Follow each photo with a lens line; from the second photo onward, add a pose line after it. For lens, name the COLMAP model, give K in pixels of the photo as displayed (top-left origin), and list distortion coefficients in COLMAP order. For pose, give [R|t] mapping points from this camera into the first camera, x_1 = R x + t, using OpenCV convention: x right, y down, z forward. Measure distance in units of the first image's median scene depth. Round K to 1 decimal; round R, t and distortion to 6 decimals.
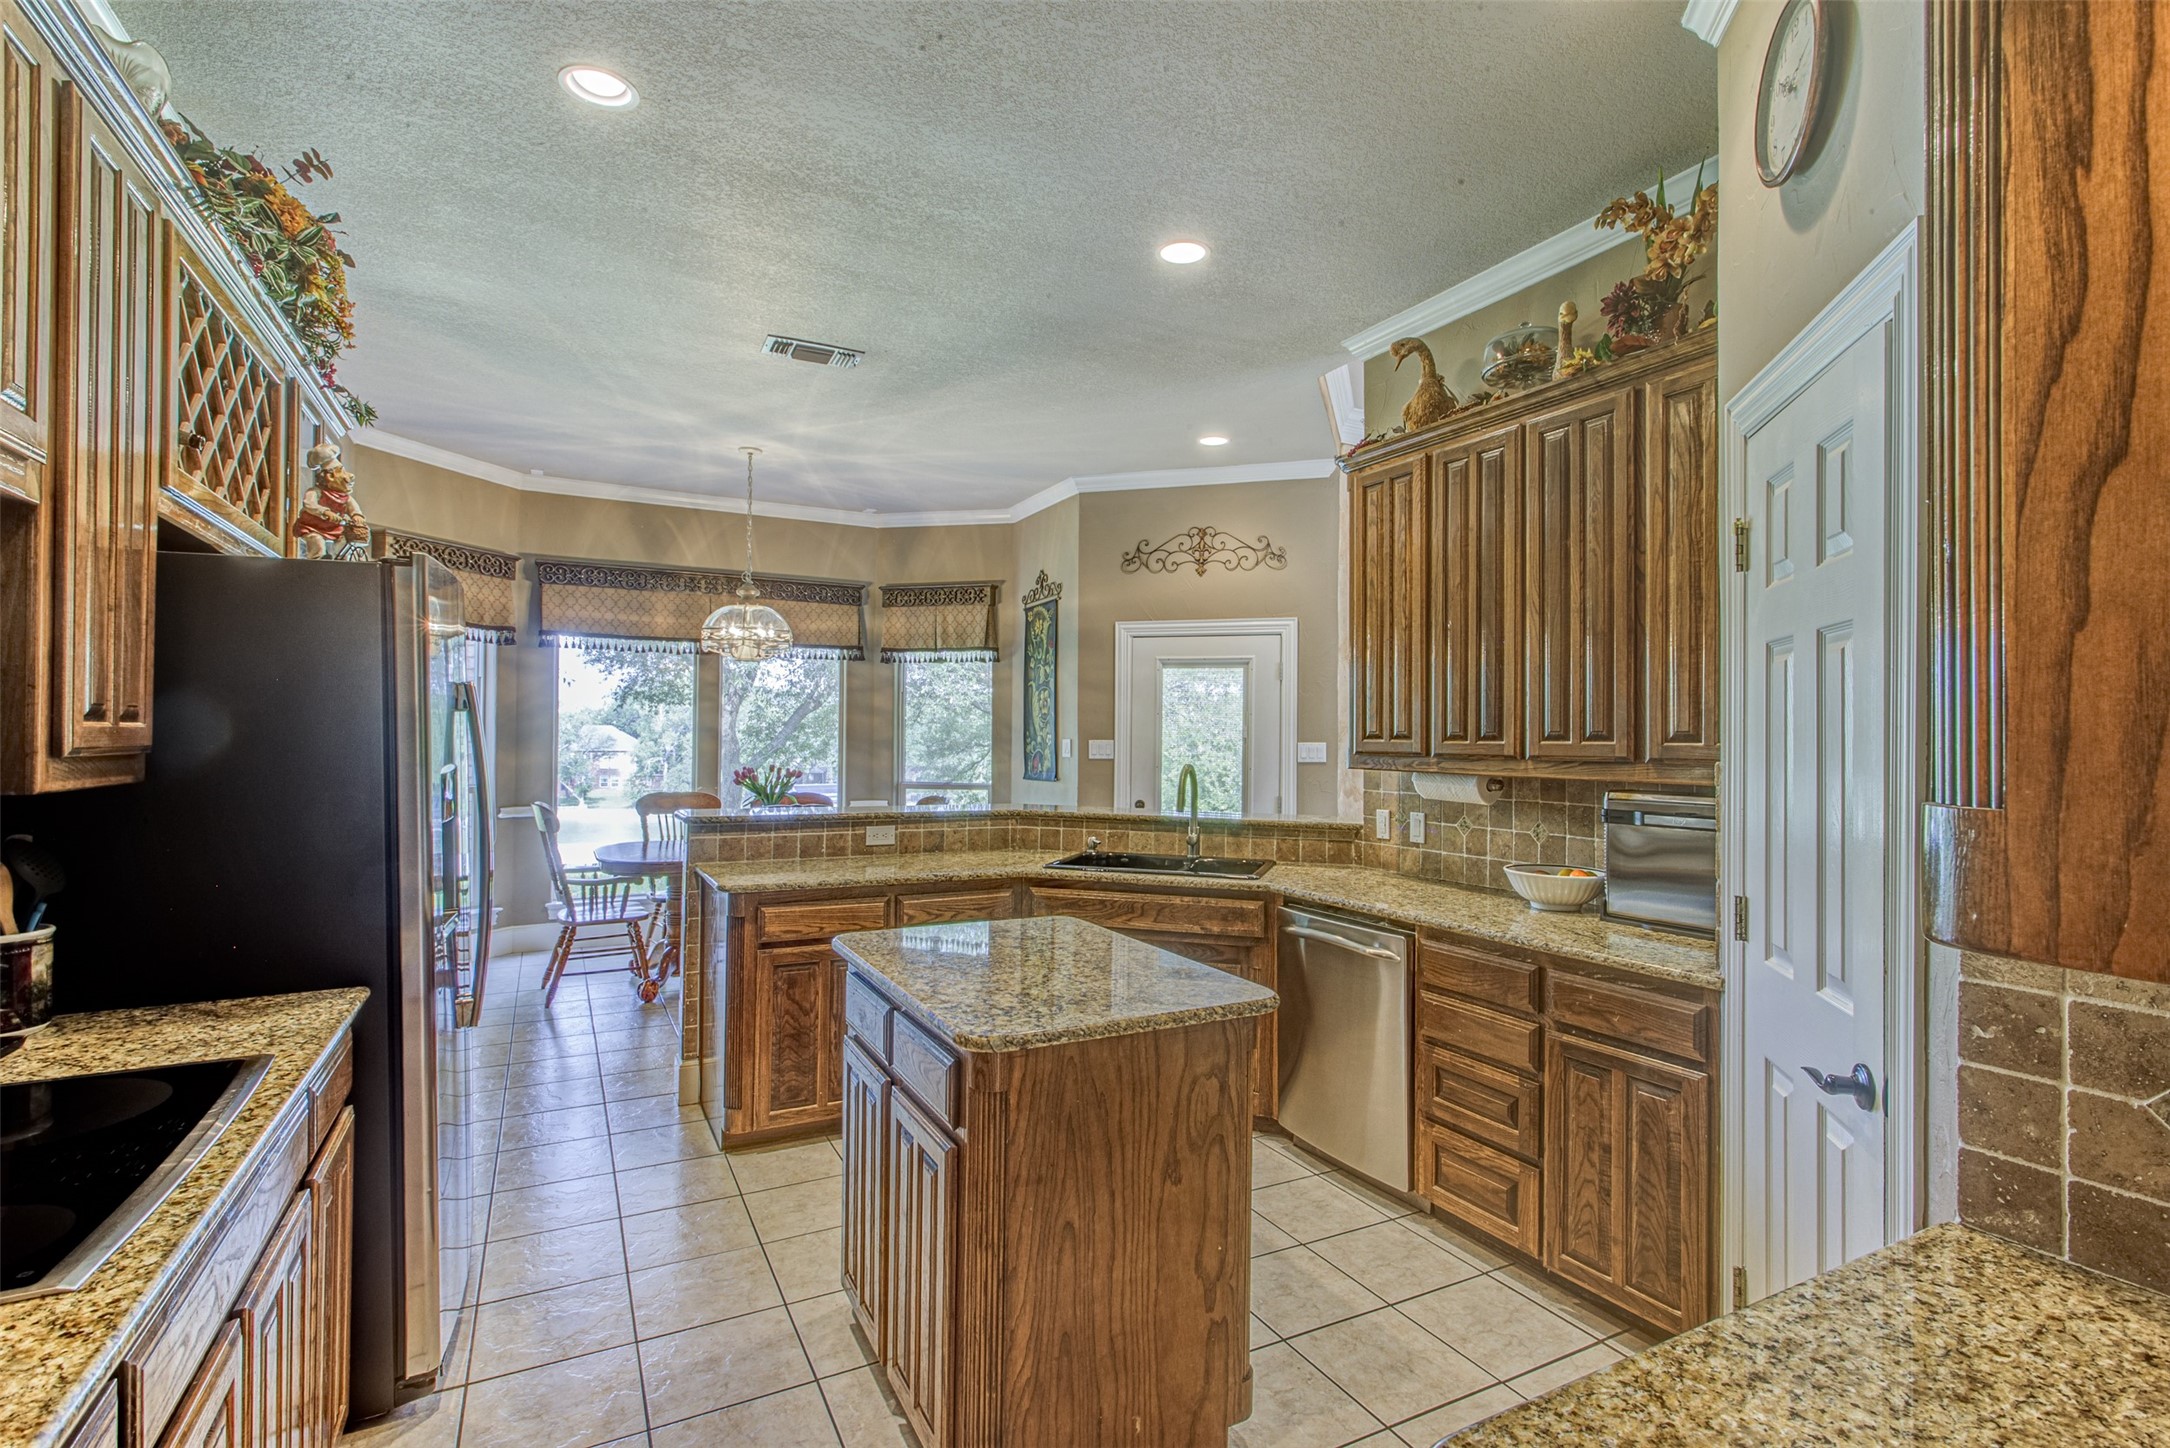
lens RADIAL K [[1021.5, 0, 1090.5], [0, 1021.5, 732.5], [0, 0, 1]] dist [-0.006008, 0.000762]
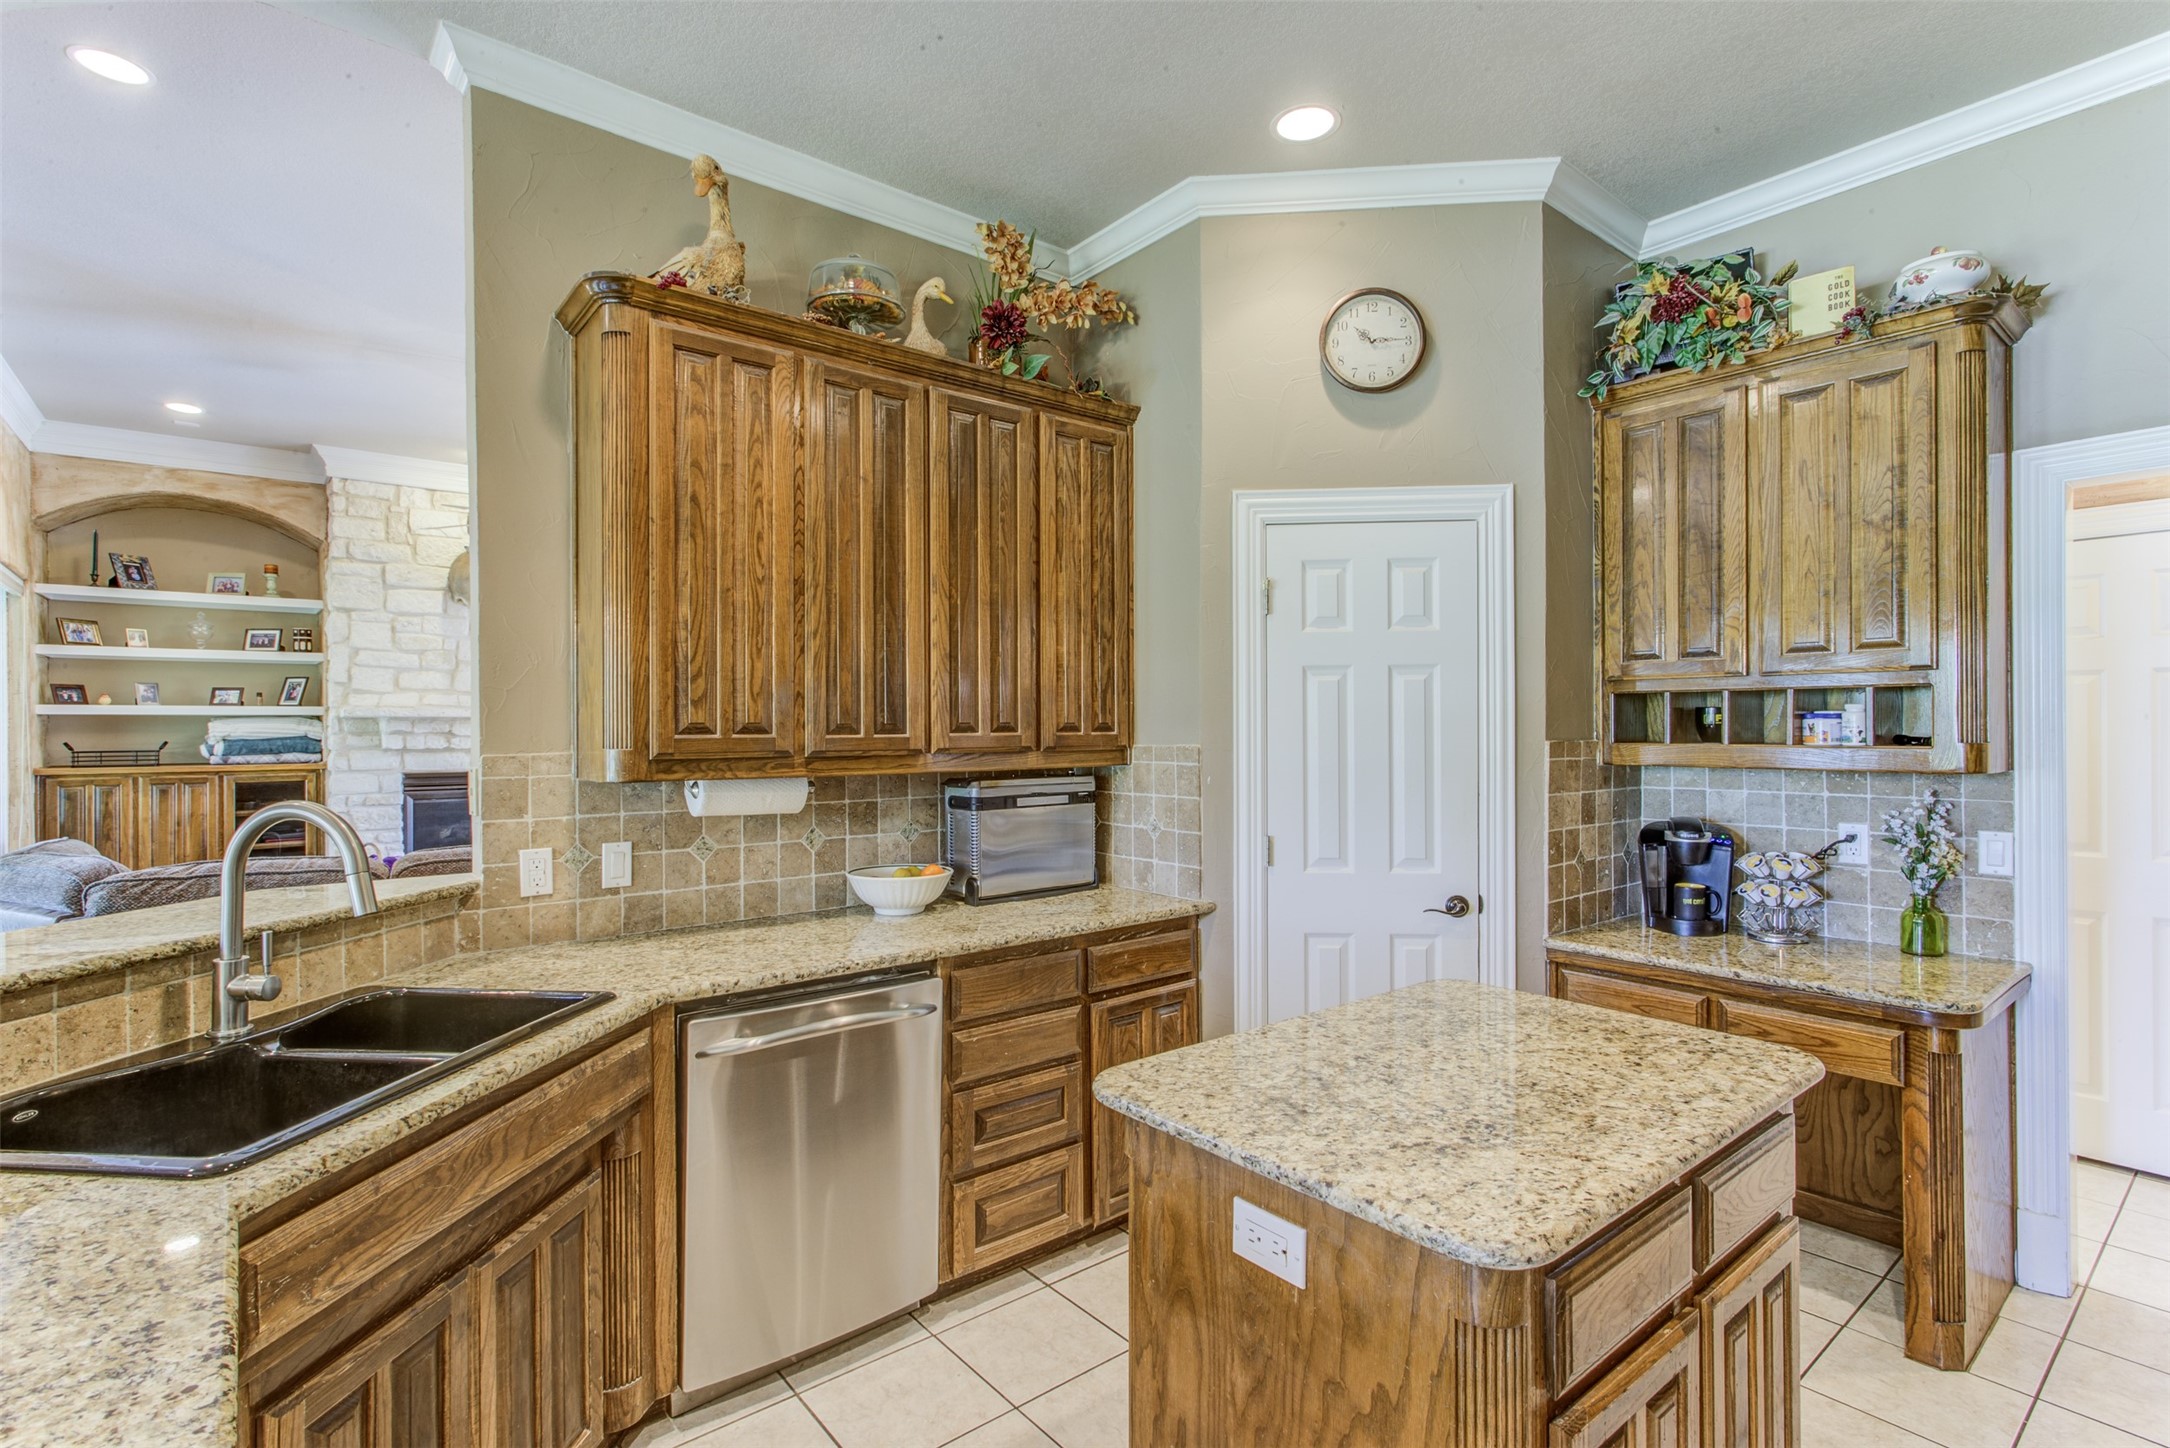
lens RADIAL K [[1021.5, 0, 1085.5], [0, 1021.5, 724.4], [0, 0, 1]] dist [-0.006008, 0.000762]
pose [[-0.192854, -0.006598, 0.981205, -0.516459], [-0.001241, 0.999978, 0.006481, -0.006025], [-0.981227, 0.000032, -0.192858, 1.055573]]
